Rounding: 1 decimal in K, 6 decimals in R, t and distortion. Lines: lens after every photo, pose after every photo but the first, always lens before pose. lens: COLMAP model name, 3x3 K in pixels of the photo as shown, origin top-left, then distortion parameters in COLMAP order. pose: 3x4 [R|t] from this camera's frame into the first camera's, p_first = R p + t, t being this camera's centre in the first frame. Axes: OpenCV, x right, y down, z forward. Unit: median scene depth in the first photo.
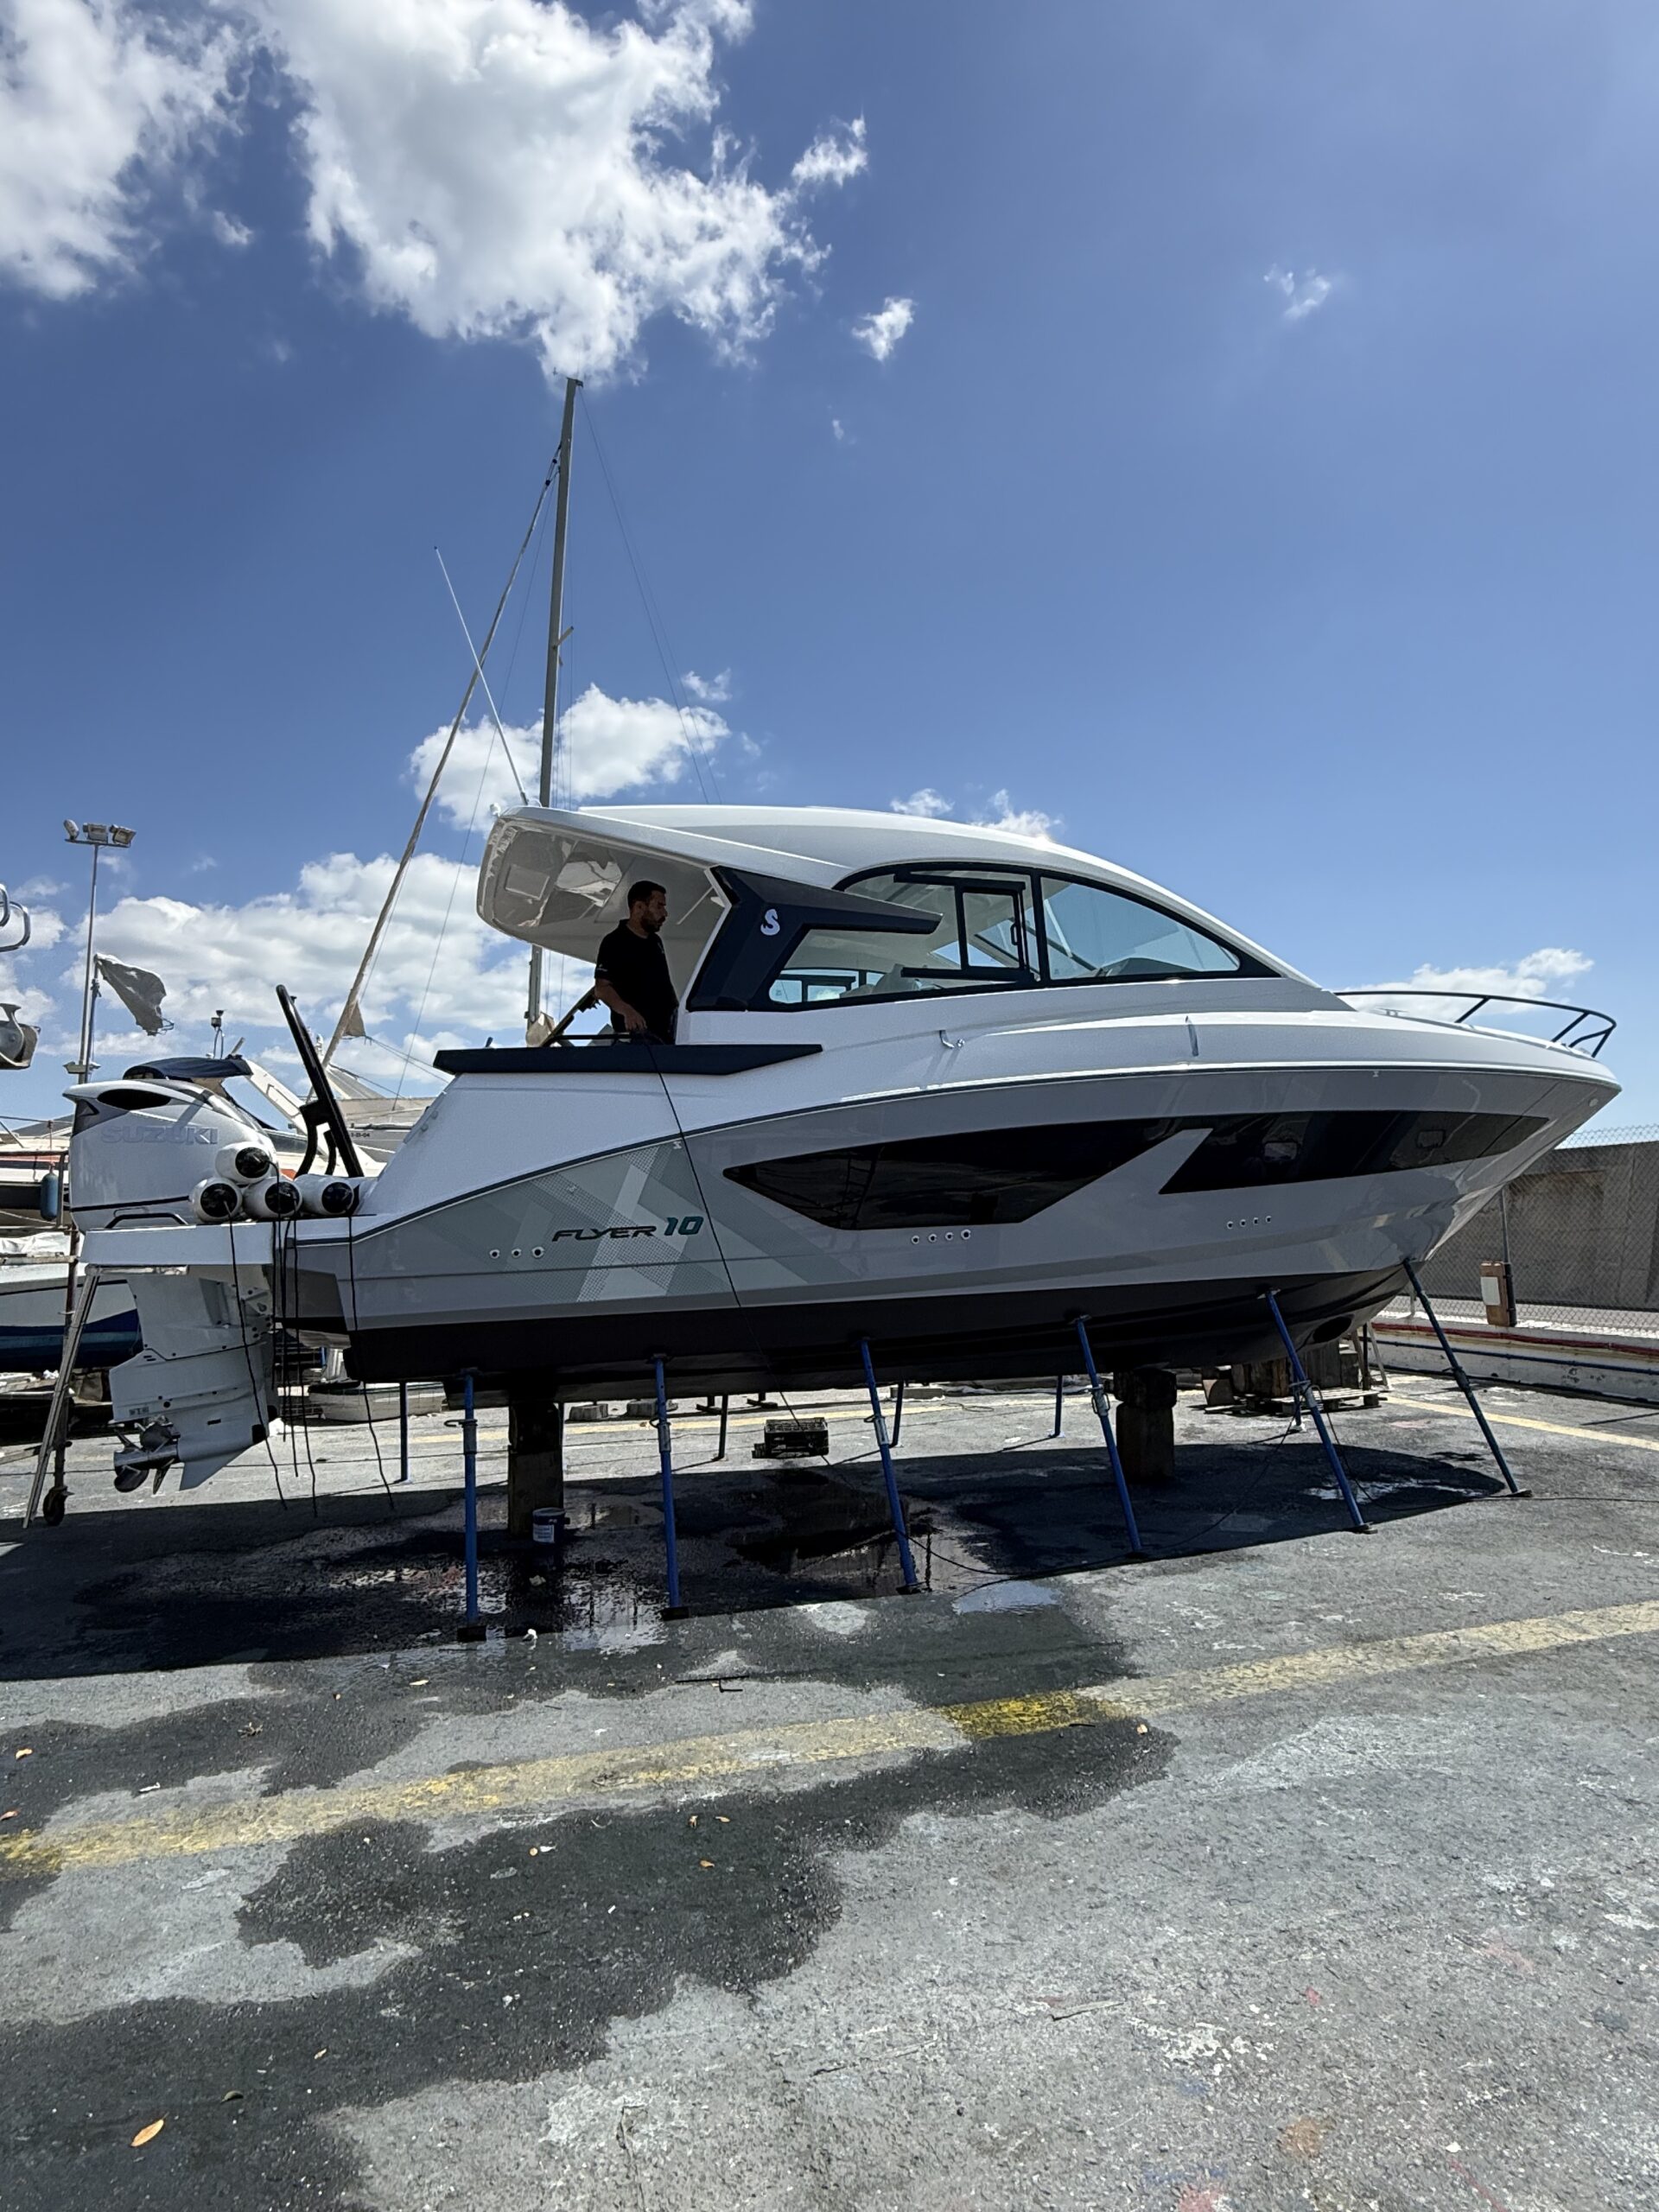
lens RADIAL K [[1242.4, 0, 831.9], [0, 1242.4, 1095.8], [0, 0, 1]] dist [-0.000087, -0.000189]
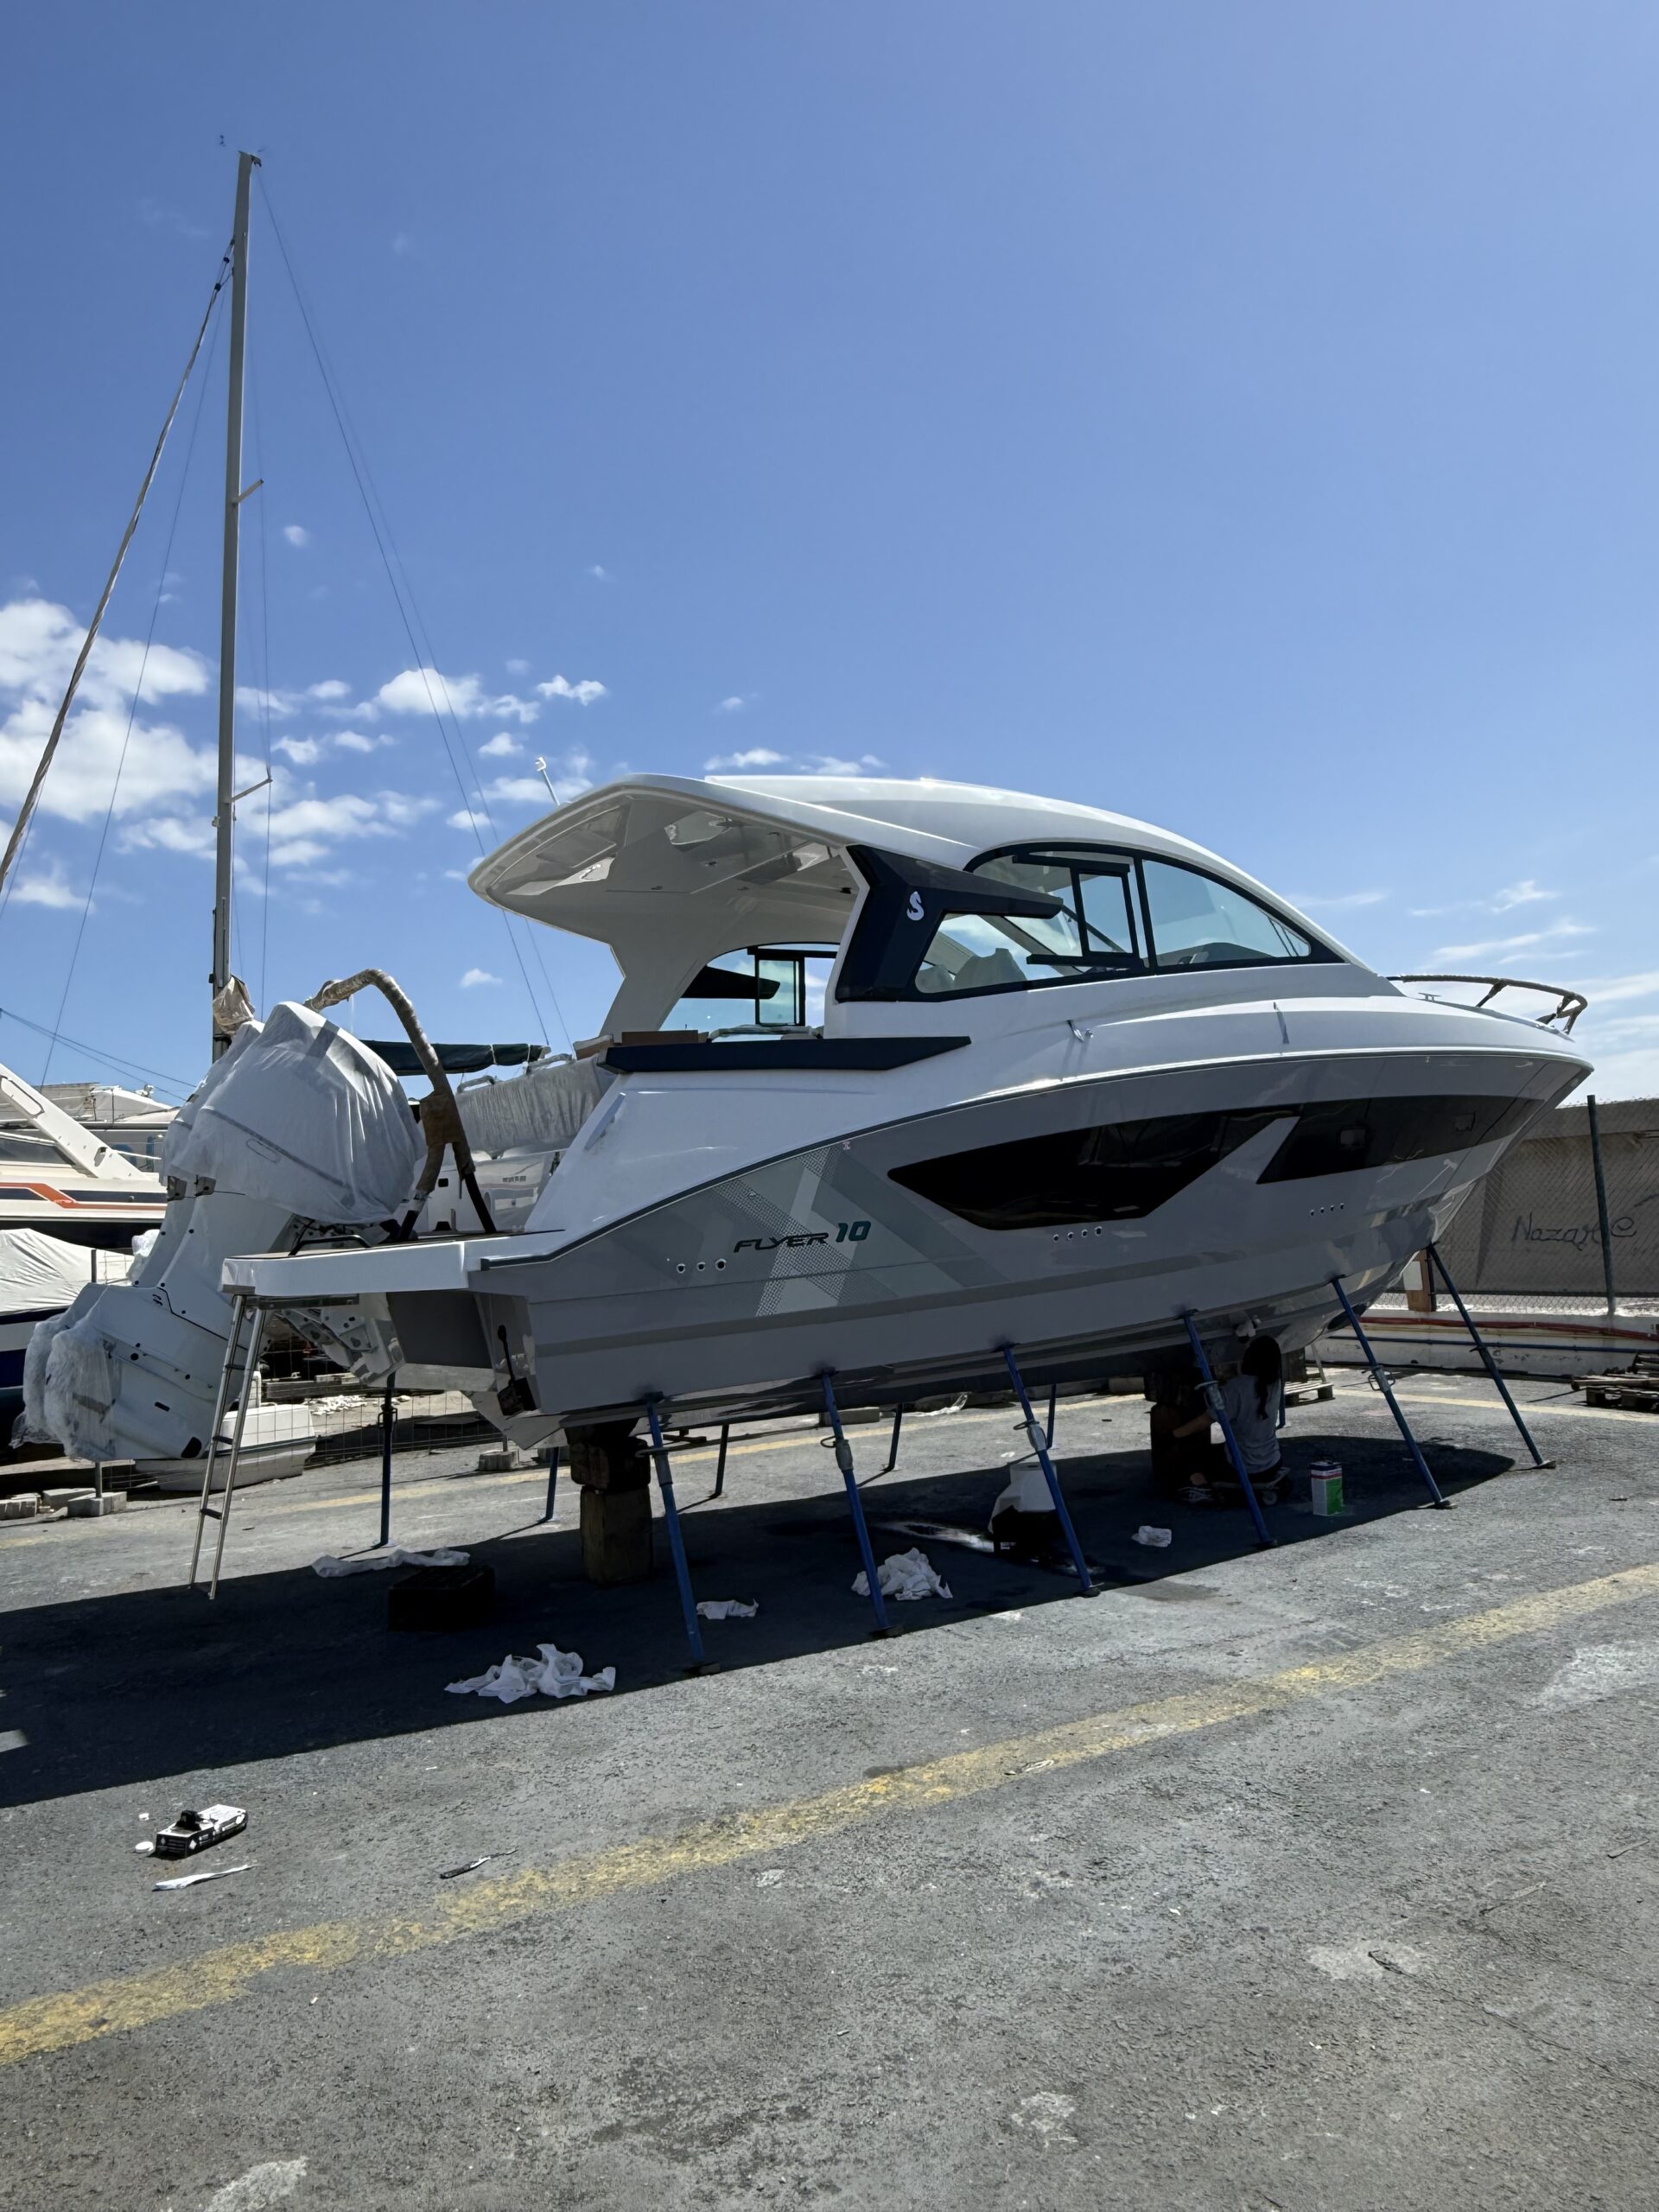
lens RADIAL K [[1534.5, 0, 828.8], [0, 1534.5, 1108.7], [0, 0, 1]] dist [-0.001088, 0.001192]
pose [[0.972335, -0.015004, 0.233107, -0.364490], [0.009305, 0.999631, 0.025528, -0.015872], [-0.233404, -0.022653, 0.972116, -0.108493]]
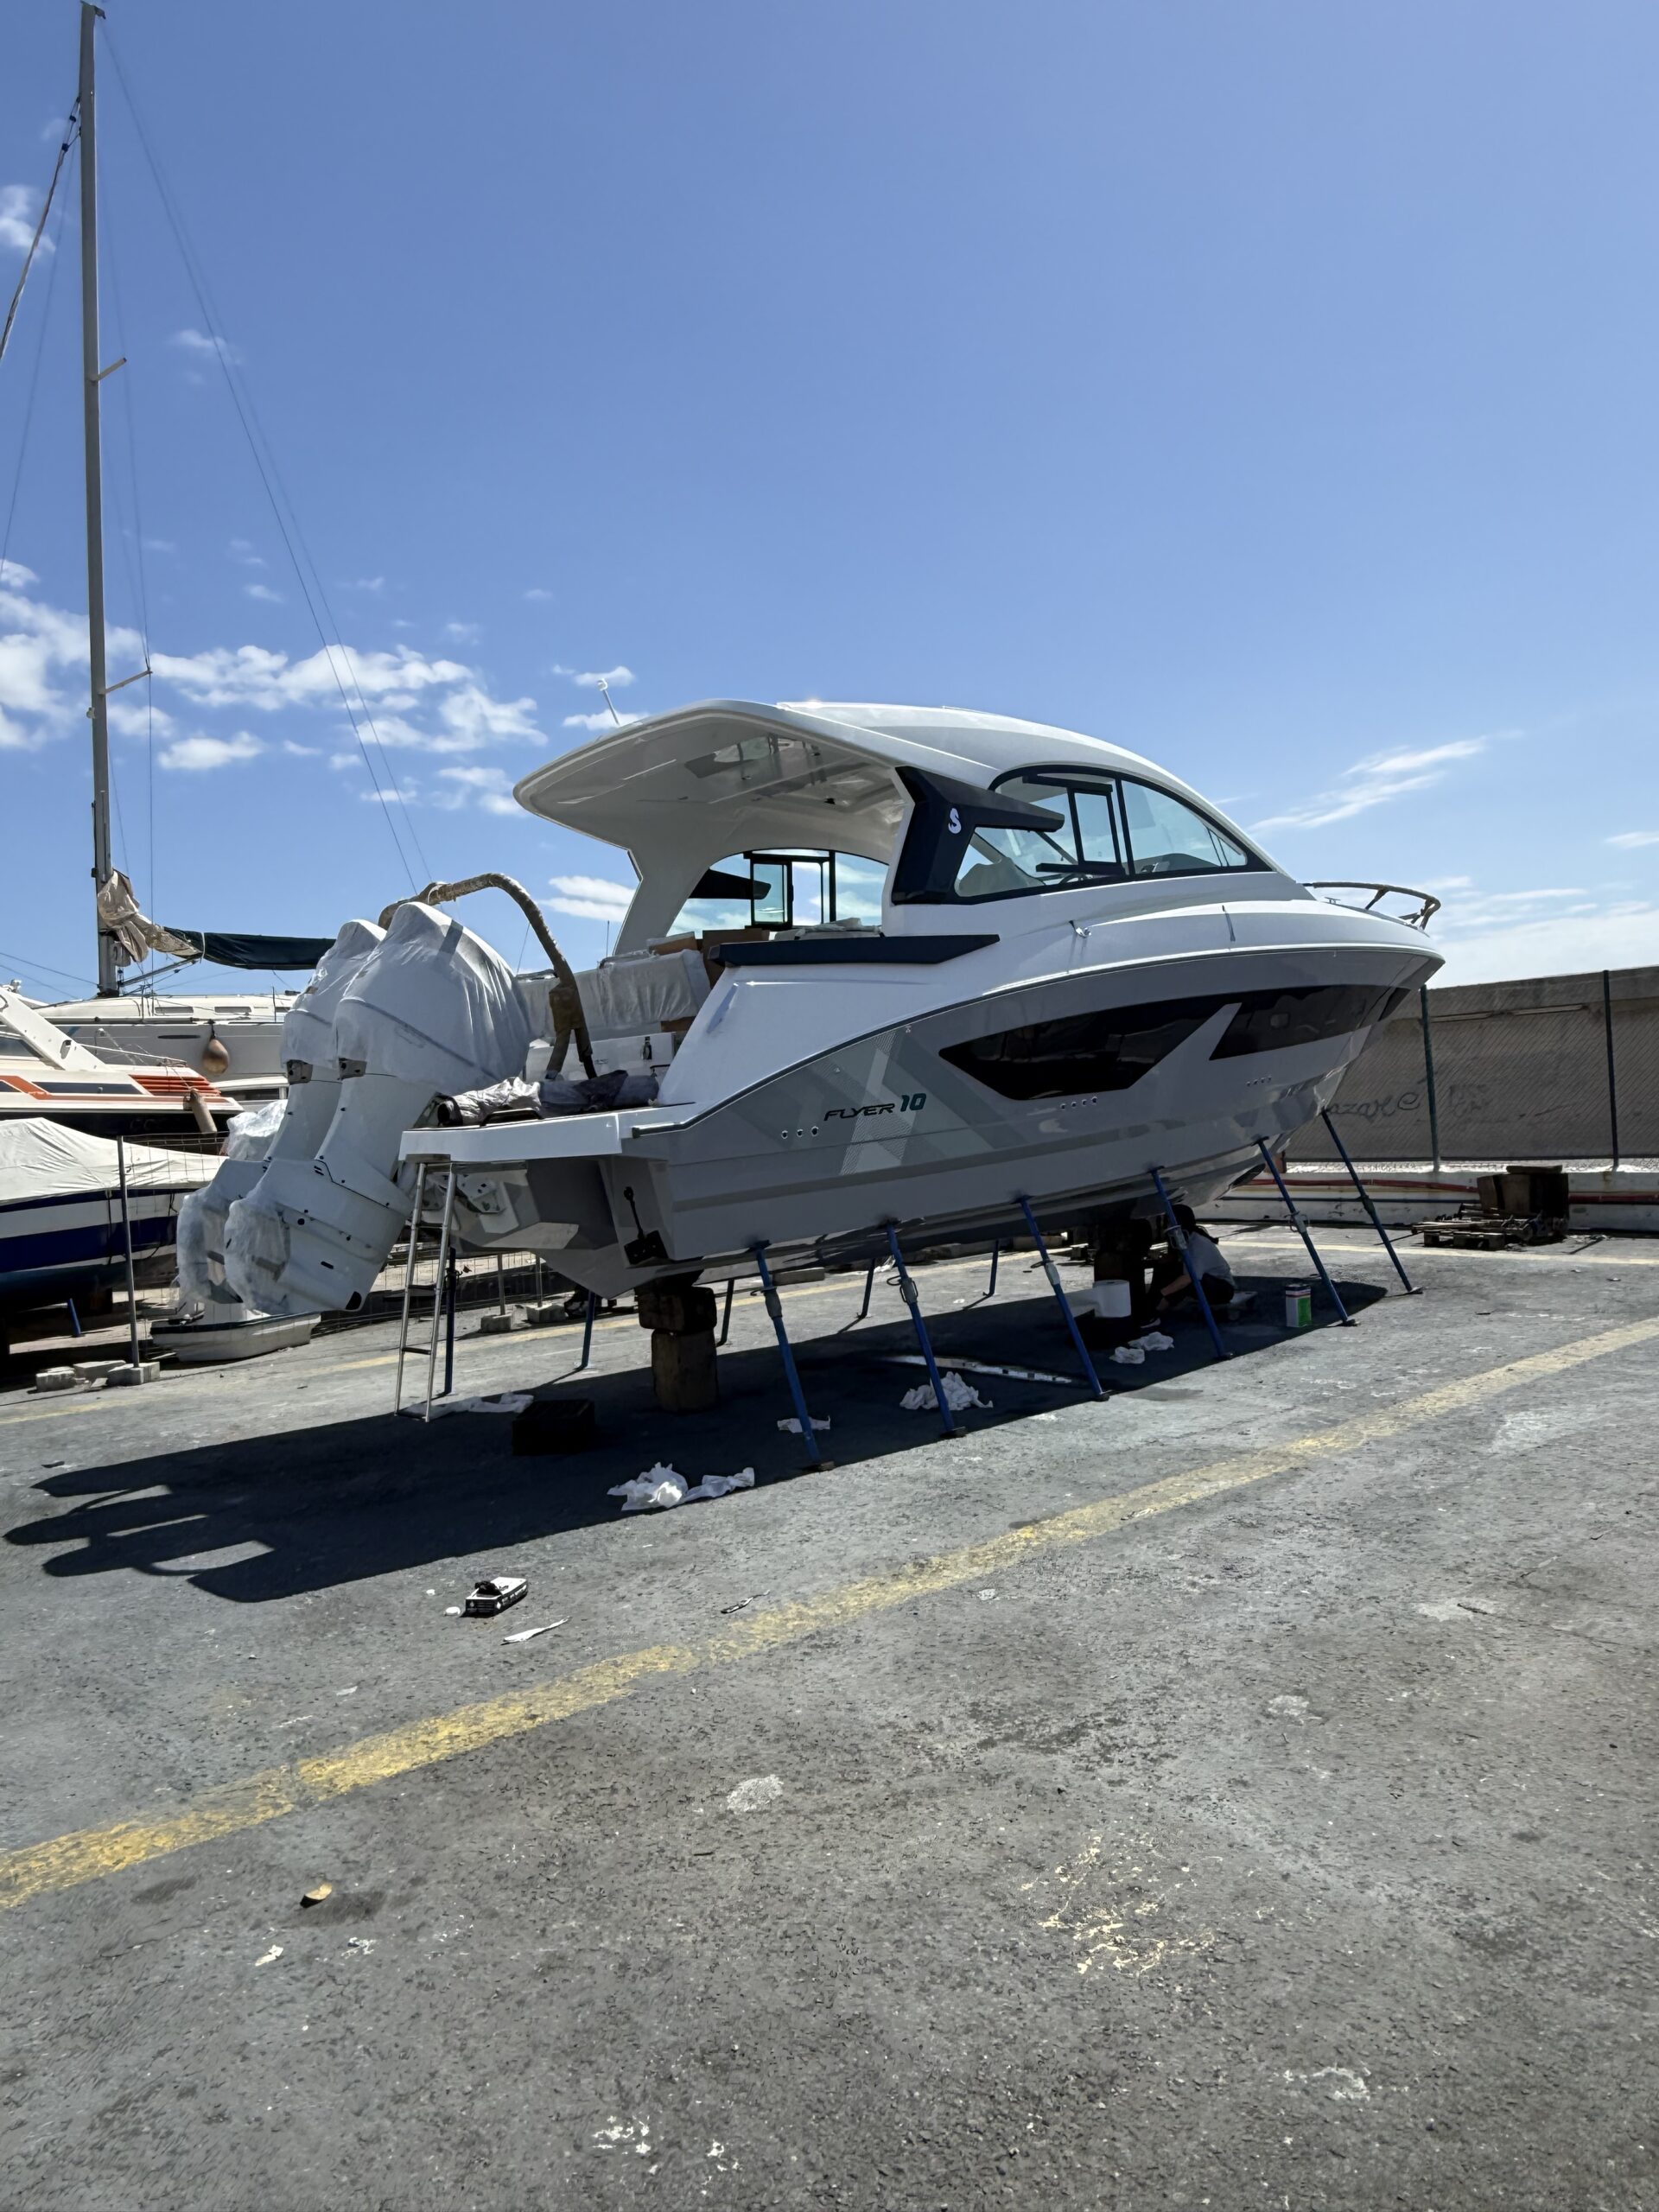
lens RADIAL K [[1475.5, 0, 848.0], [0, 1475.5, 1113.2], [0, 0, 1]] dist [-0.000710, -0.000162]
pose [[0.929668, -0.047546, 0.365317, -0.582744], [0.010607, 0.994680, 0.102463, -0.017646], [-0.368245, -0.091382, 0.925227, -0.167193]]
